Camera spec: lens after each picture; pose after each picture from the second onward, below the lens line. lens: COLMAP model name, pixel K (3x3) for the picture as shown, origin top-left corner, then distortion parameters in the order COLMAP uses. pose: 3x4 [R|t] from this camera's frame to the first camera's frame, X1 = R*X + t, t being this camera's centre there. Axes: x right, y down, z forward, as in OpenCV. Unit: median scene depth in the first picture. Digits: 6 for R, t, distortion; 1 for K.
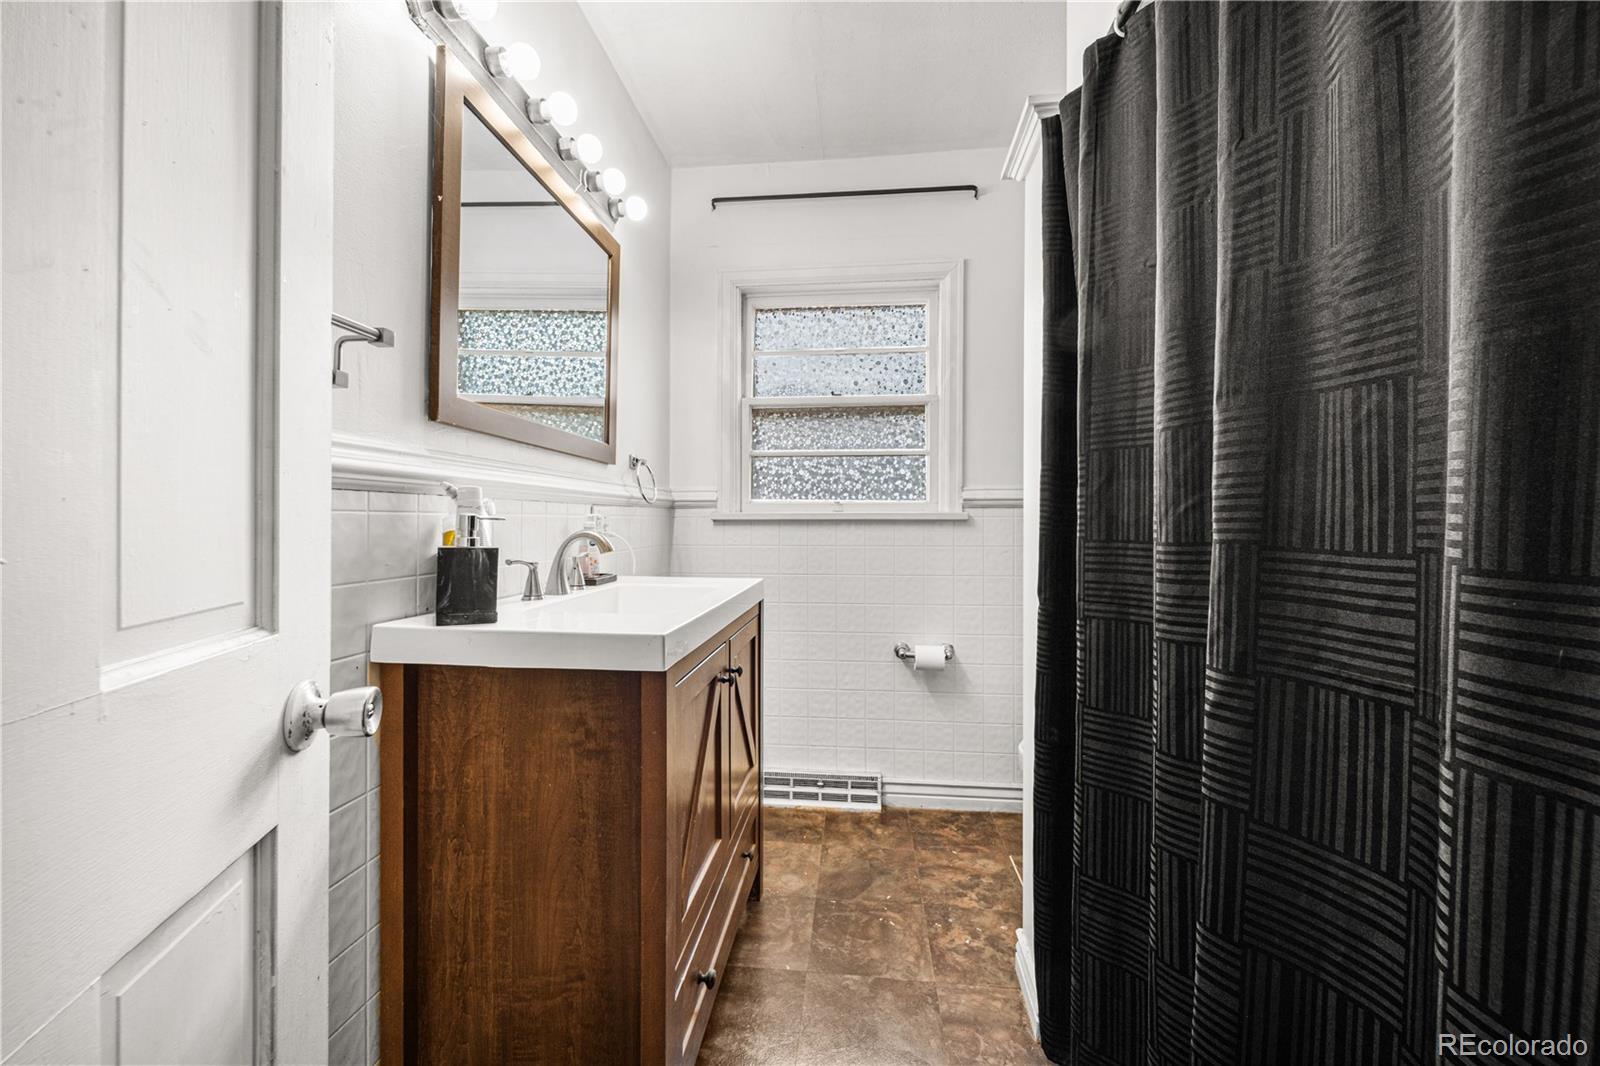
lens RADIAL K [[642.0, 0, 794.4], [0, 642.0, 521.9], [0, 0, 1]] dist [0.002686, -0.001358]
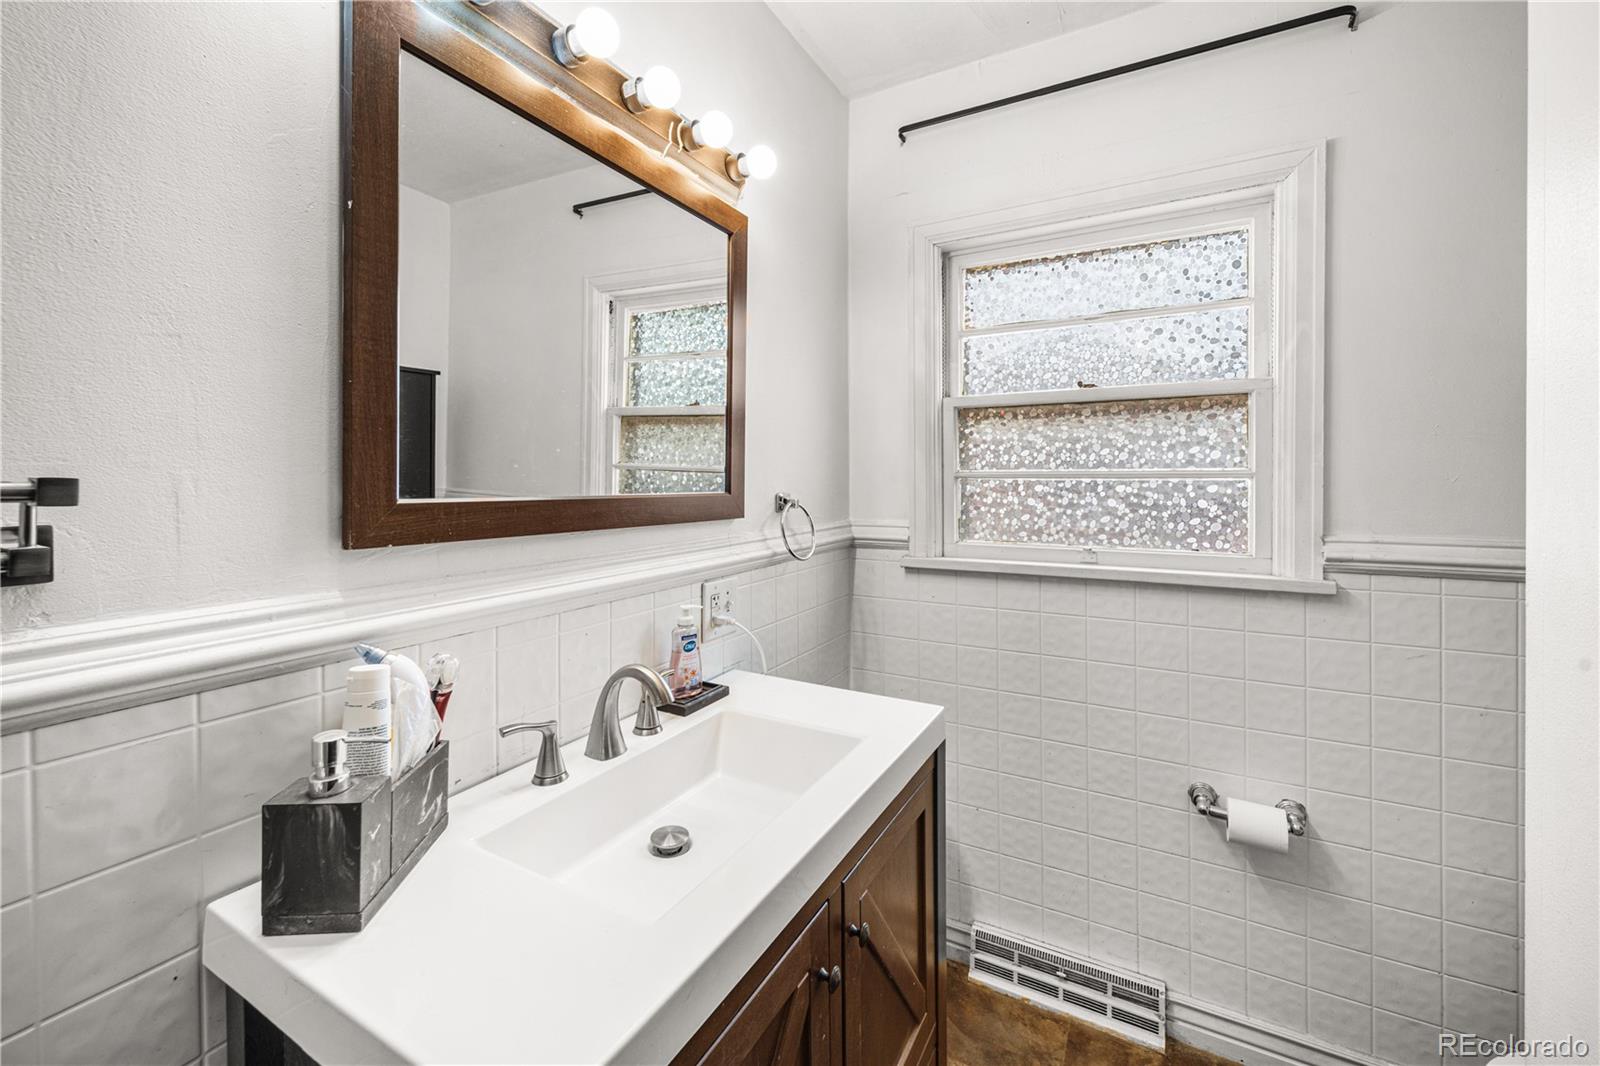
lens RADIAL K [[642.0, 0, 806.5], [0, 642.0, 474.1], [0, 0, 1]] dist [0.002686, -0.001358]
pose [[0.921304, -0.004194, -0.388819, 0.057834], [0.005913, 0.999977, 0.003225, -0.113669], [0.388797, -0.005271, 0.921308, 0.284655]]
